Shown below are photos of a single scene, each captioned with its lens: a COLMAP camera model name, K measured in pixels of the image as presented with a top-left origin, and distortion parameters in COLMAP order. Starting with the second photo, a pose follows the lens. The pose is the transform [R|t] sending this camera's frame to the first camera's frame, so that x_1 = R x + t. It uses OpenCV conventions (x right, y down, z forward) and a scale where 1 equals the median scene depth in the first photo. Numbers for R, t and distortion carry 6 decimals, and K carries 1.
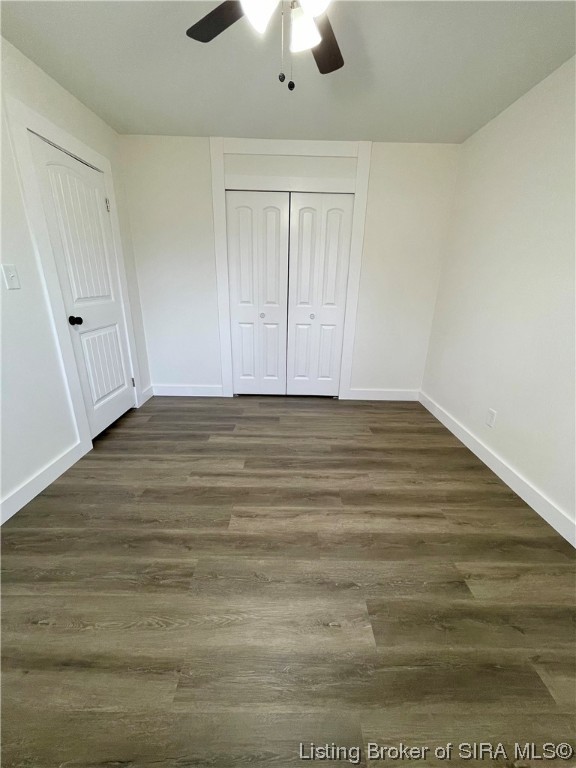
lens RADIAL K [[310.1, 0, 289.2], [0, 310.1, 384.6], [0, 0, 1]] dist [0.002435, -0.000041]
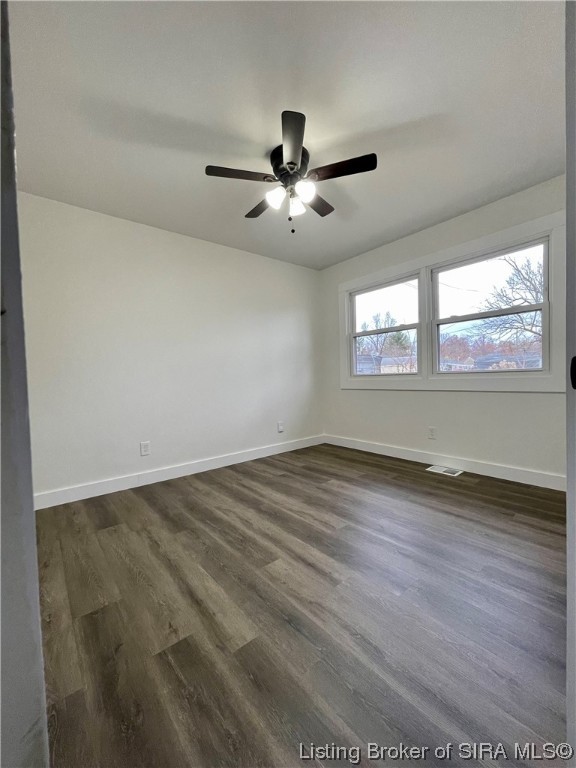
lens RADIAL K [[310.1, 0, 290.1], [0, 310.1, 383.9], [0, 0, 1]] dist [0.002435, -0.000041]
pose [[-0.635276, -0.020113, 0.772024, -0.732921], [0.268202, 0.931697, 0.244968, -0.303851], [-0.724219, 0.362680, -0.586490, 1.256744]]
